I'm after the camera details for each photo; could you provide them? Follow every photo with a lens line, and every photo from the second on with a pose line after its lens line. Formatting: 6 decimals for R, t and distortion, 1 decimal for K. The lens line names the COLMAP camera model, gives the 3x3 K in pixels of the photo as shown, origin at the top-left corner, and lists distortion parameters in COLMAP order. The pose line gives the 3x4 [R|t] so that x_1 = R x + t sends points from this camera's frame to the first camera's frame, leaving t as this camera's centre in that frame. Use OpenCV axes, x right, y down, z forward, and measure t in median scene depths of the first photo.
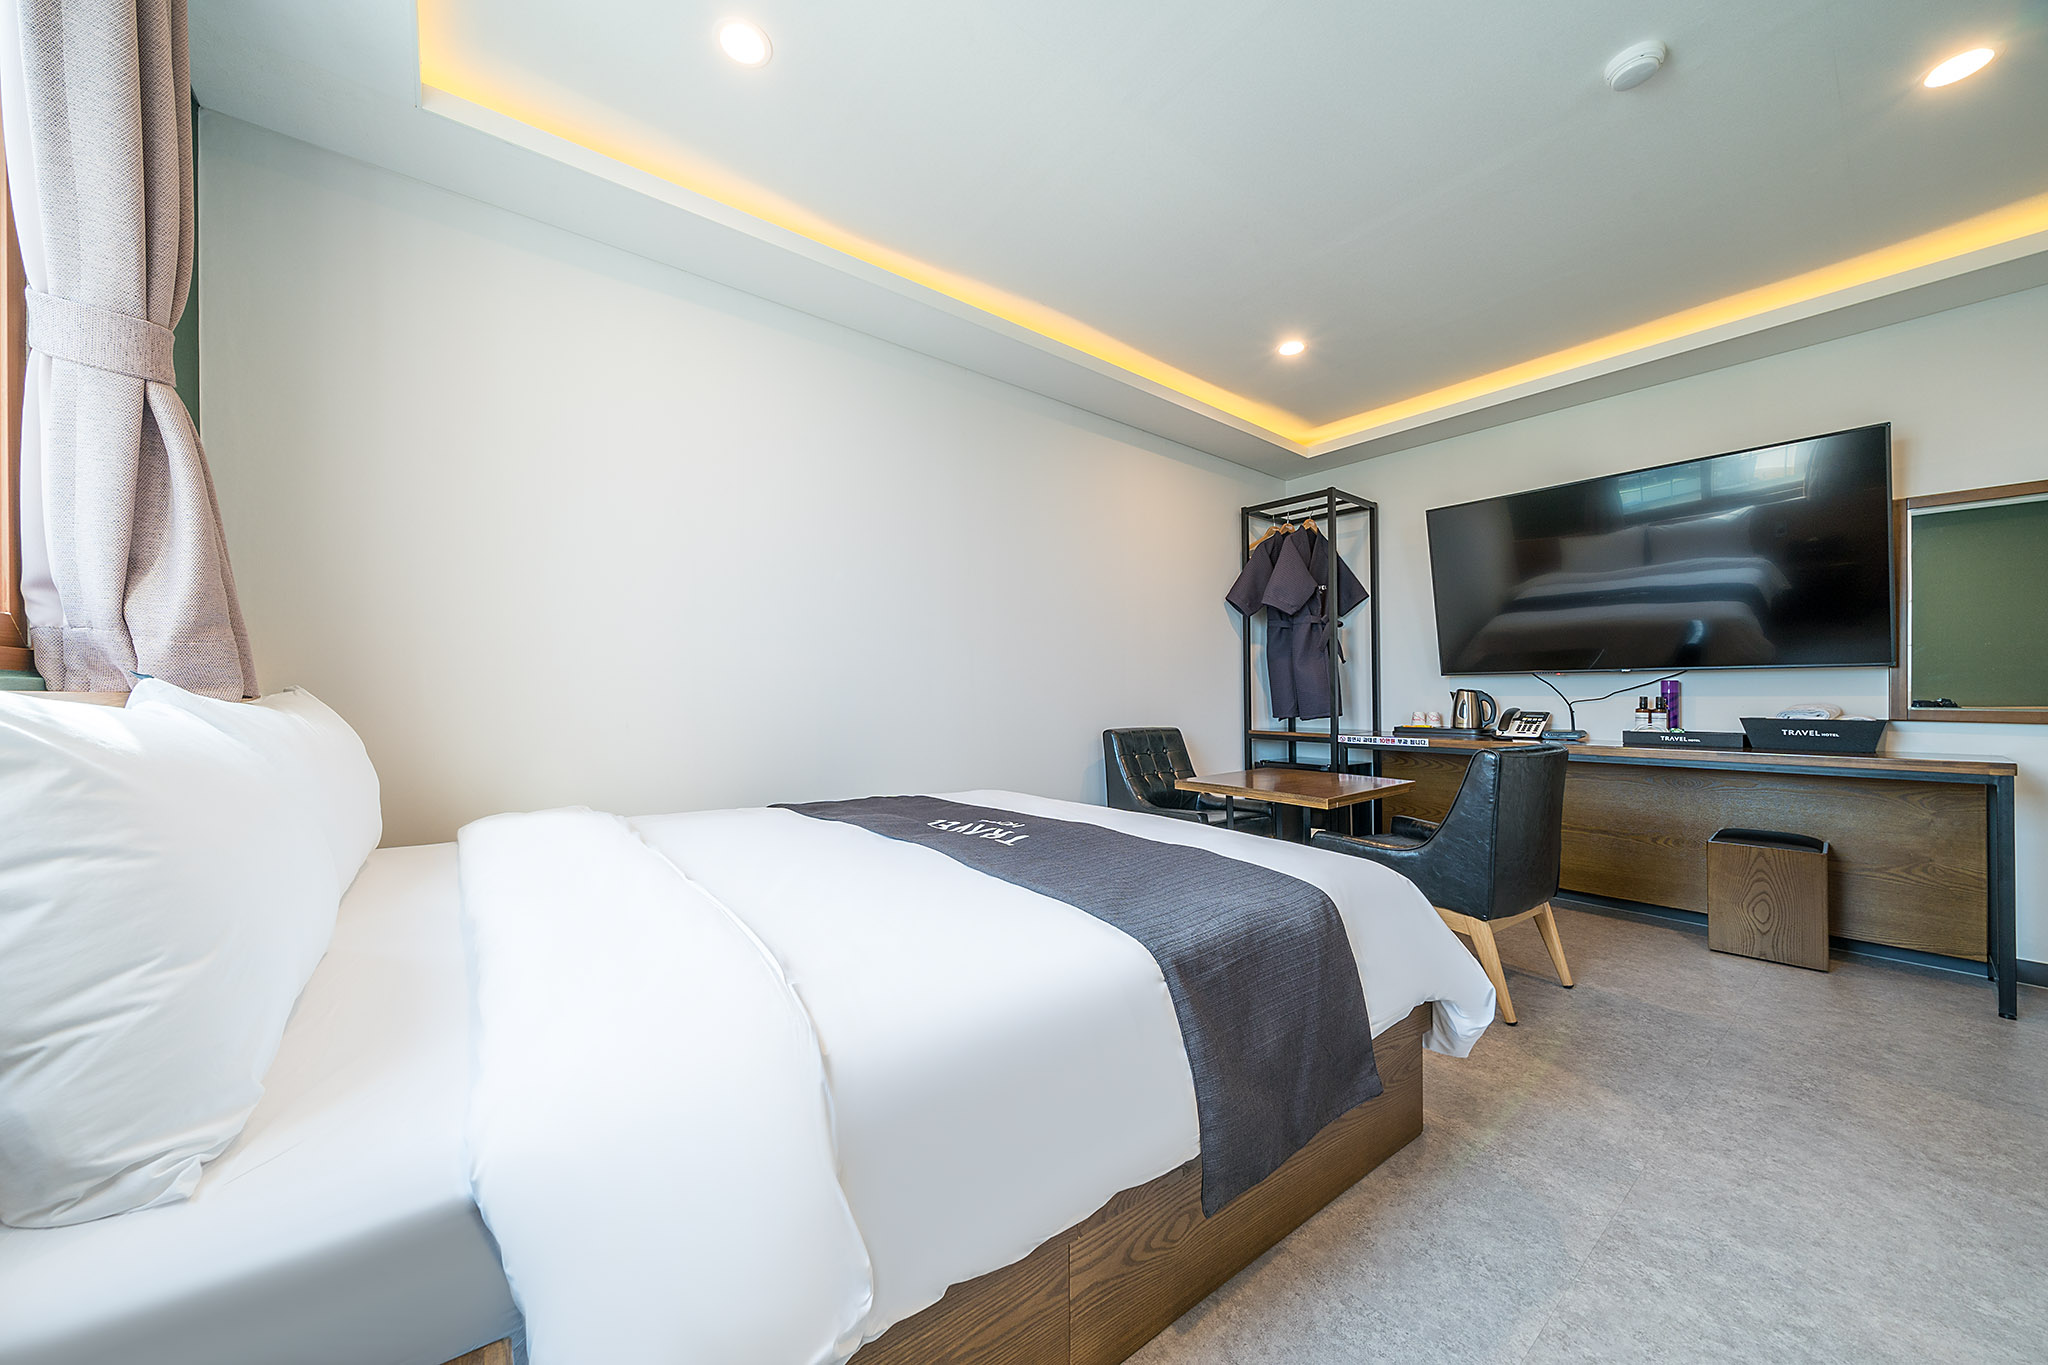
lens RADIAL K [[708.1, 0, 1017.3], [0, 708.1, 688.9], [0, 0, 1]] dist [0.000073, -0.000006]
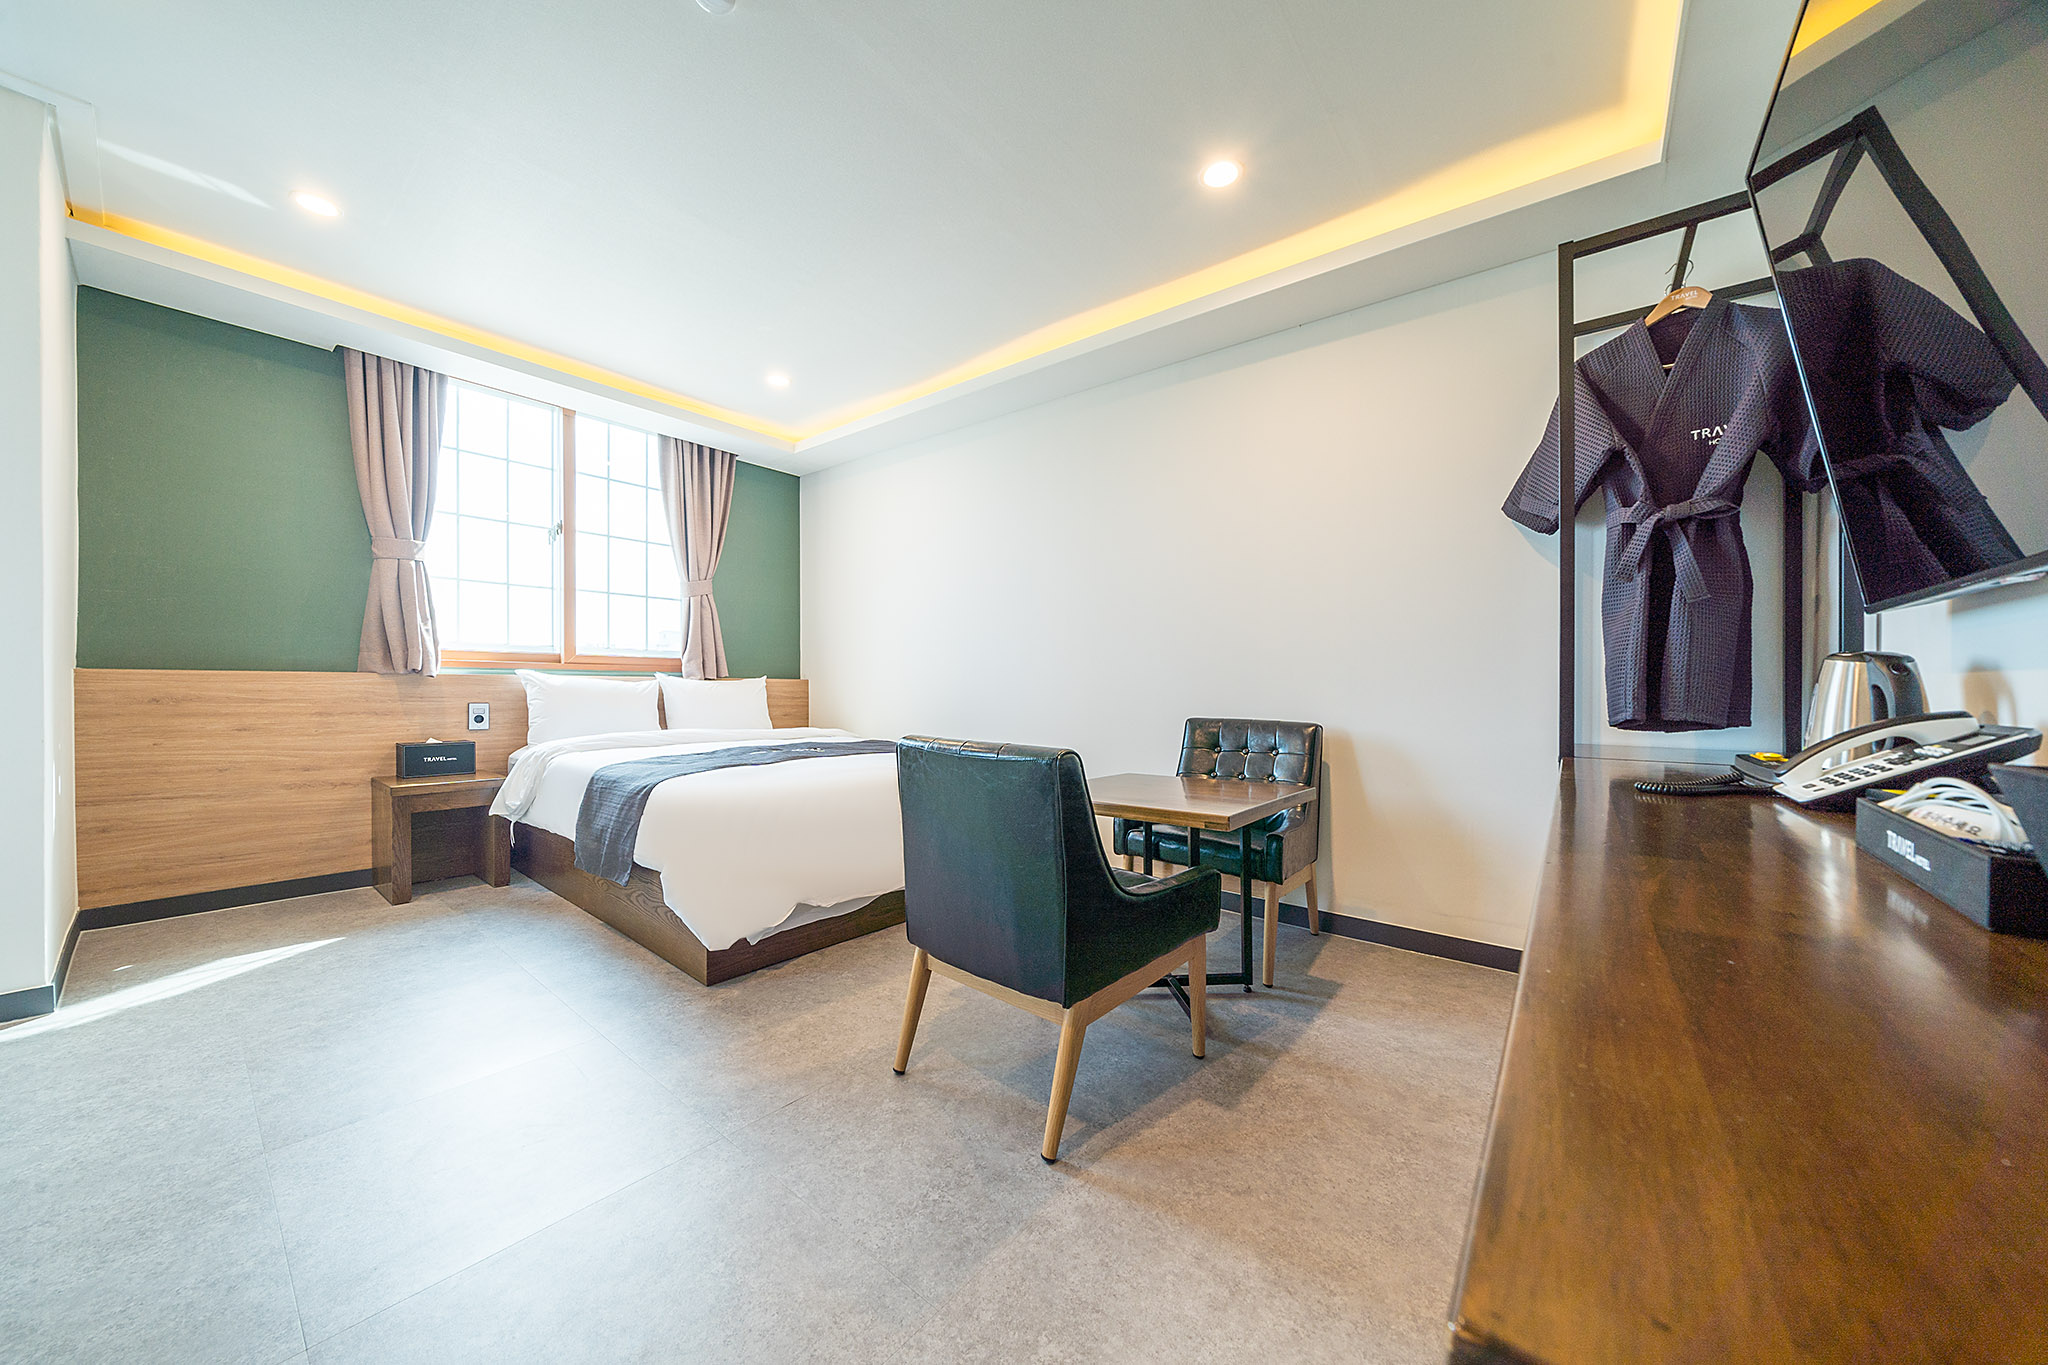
lens RADIAL K [[708.1, 0, 1017.3], [0, 708.1, 688.9], [0, 0, 1]] dist [0.000073, -0.000006]
pose [[0.221777, 0.006800, -0.975074, 1.266058], [0.004539, 0.999958, 0.008005, 0.016964], [0.975087, -0.006201, 0.221737, 0.788336]]
